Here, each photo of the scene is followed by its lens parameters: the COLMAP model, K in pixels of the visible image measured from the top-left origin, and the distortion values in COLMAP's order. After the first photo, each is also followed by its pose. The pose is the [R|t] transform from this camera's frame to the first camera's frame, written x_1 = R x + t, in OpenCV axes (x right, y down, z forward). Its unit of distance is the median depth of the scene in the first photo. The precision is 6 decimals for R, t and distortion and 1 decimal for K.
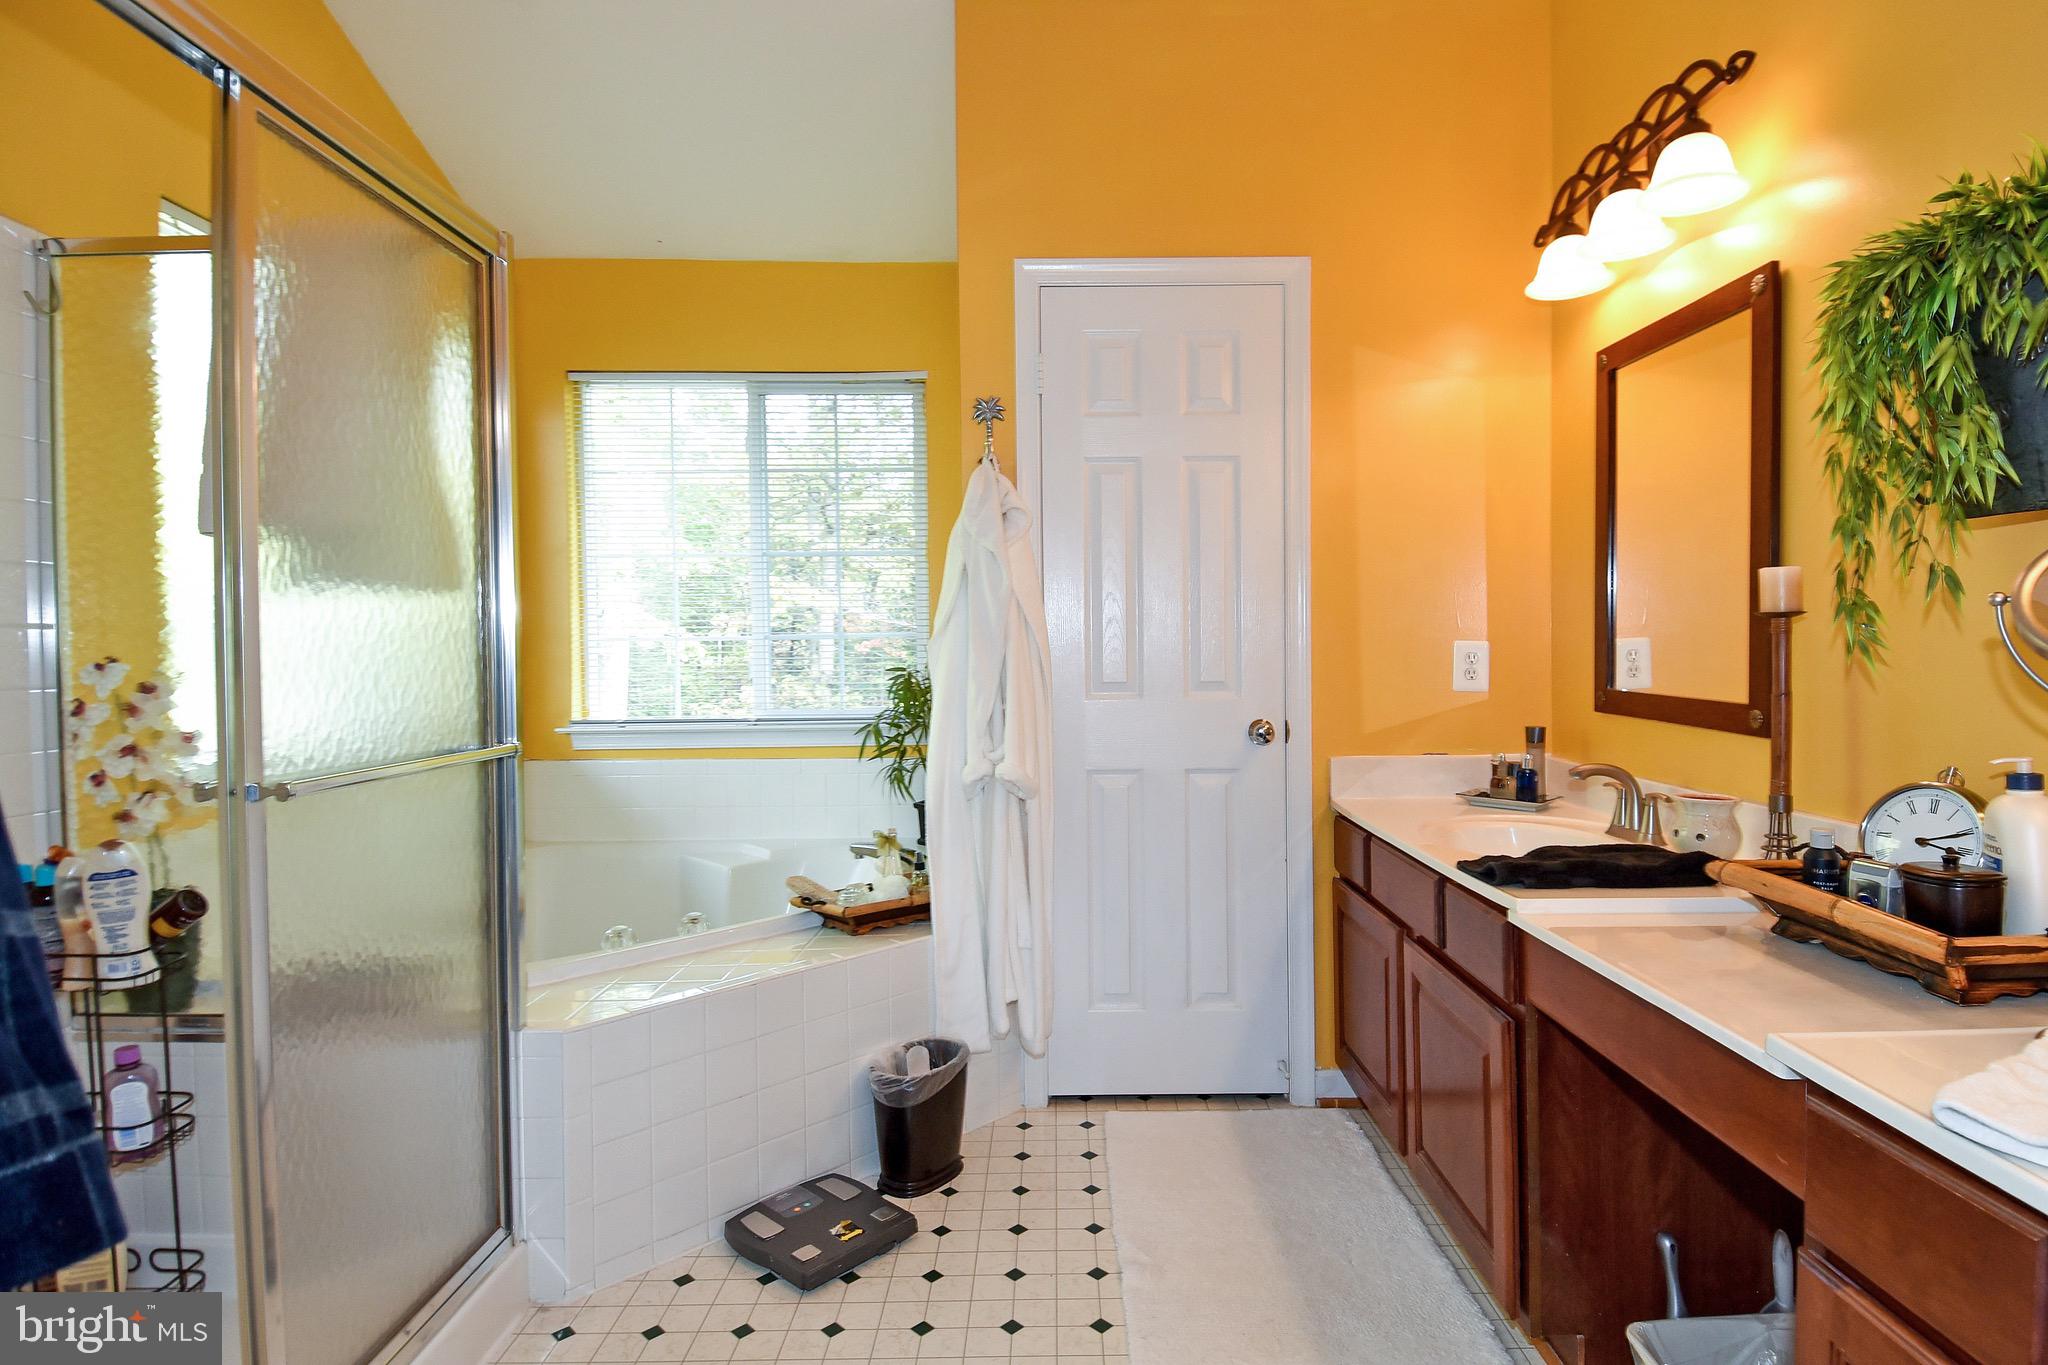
lens RADIAL K [[1076.5, 0, 1055.6], [0, 1076.5, 677.4], [0, 0, 1]] dist [0.047437, -0.038966]
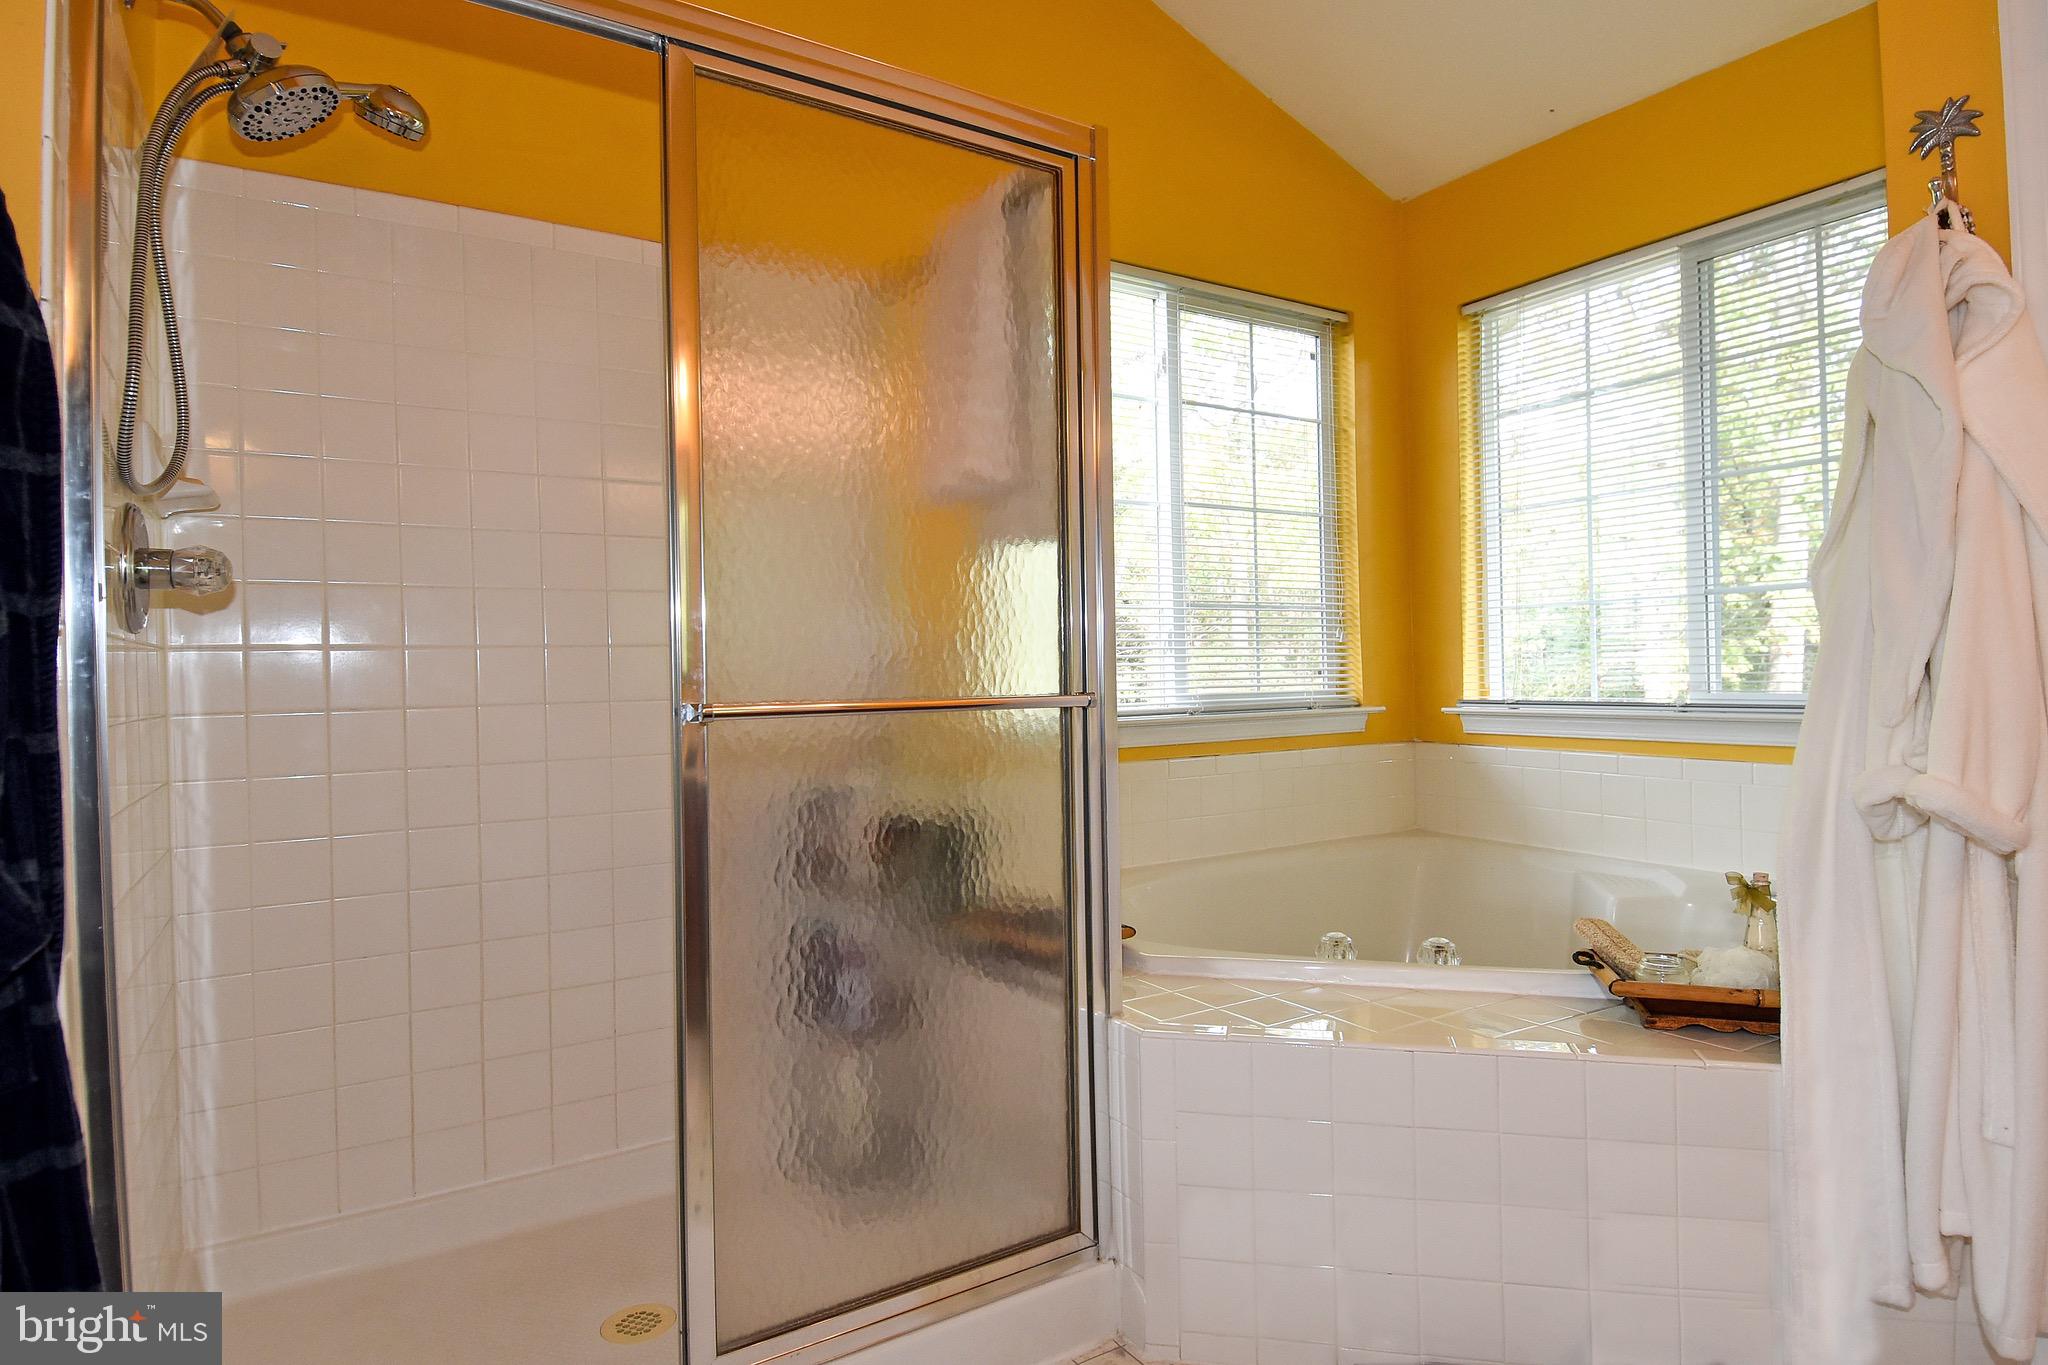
lens RADIAL K [[1076.5, 0, 1055.6], [0, 1076.5, 677.4], [0, 0, 1]] dist [0.047437, -0.038966]
pose [[0.540465, 0.002273, -0.841363, 0.122905], [-0.003247, 0.999995, 0.000615, 0.023932], [0.841360, 0.002399, 0.540470, 0.263199]]
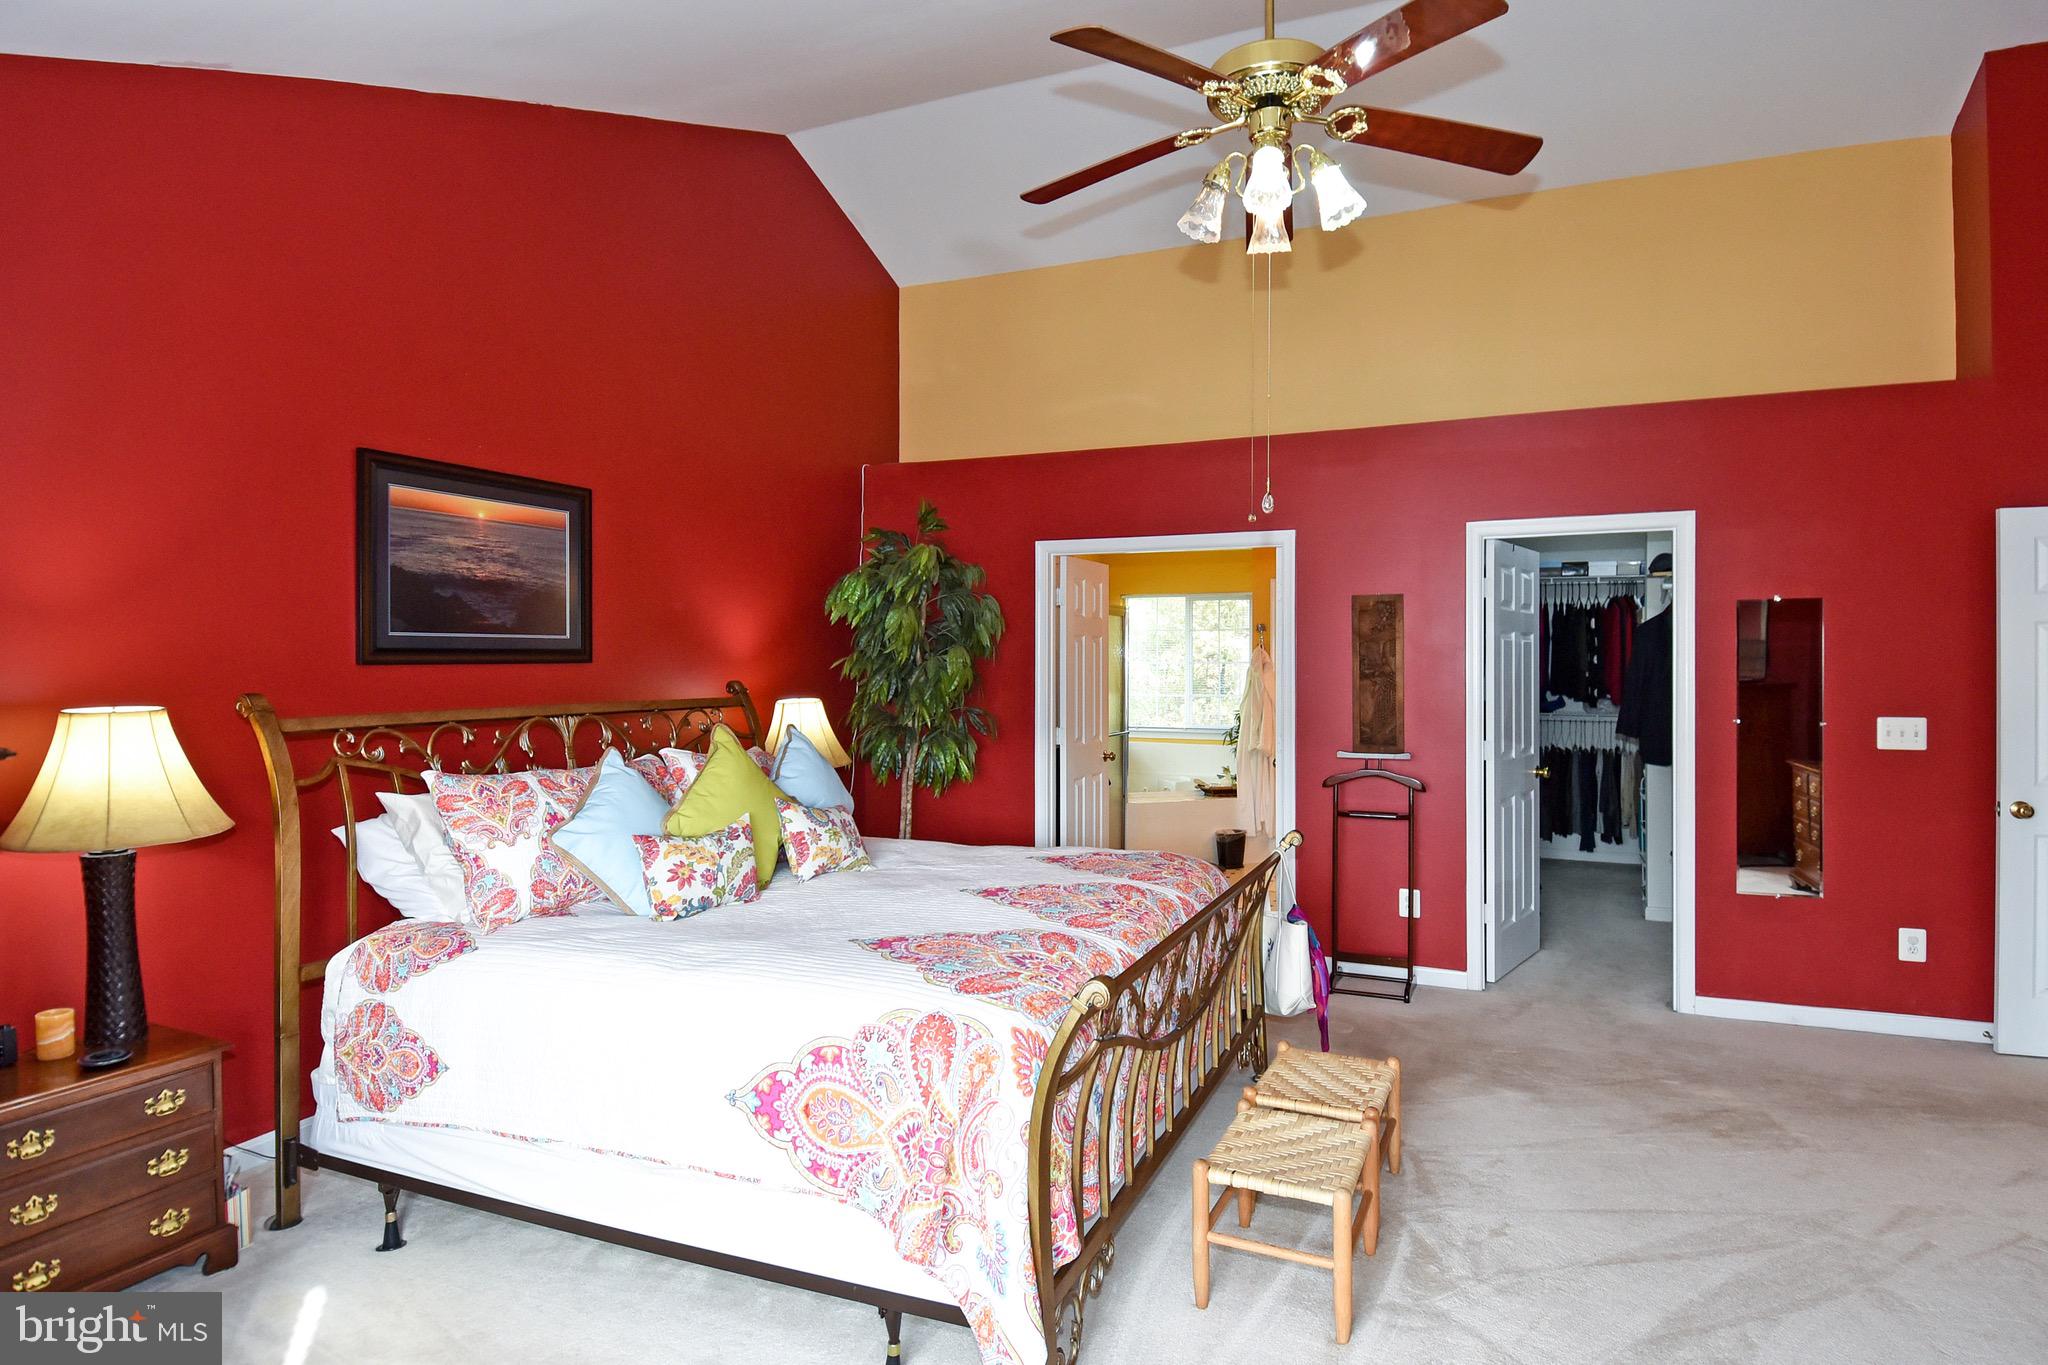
lens RADIAL K [[1076.5, 0, 1055.6], [0, 1076.5, 677.4], [0, 0, 1]] dist [0.047437, -0.038966]
pose [[0.916448, 0.009179, -0.400050, 0.487523], [-0.014849, 0.999828, -0.011077, -0.052240], [0.399879, 0.016092, 0.916427, -1.561413]]
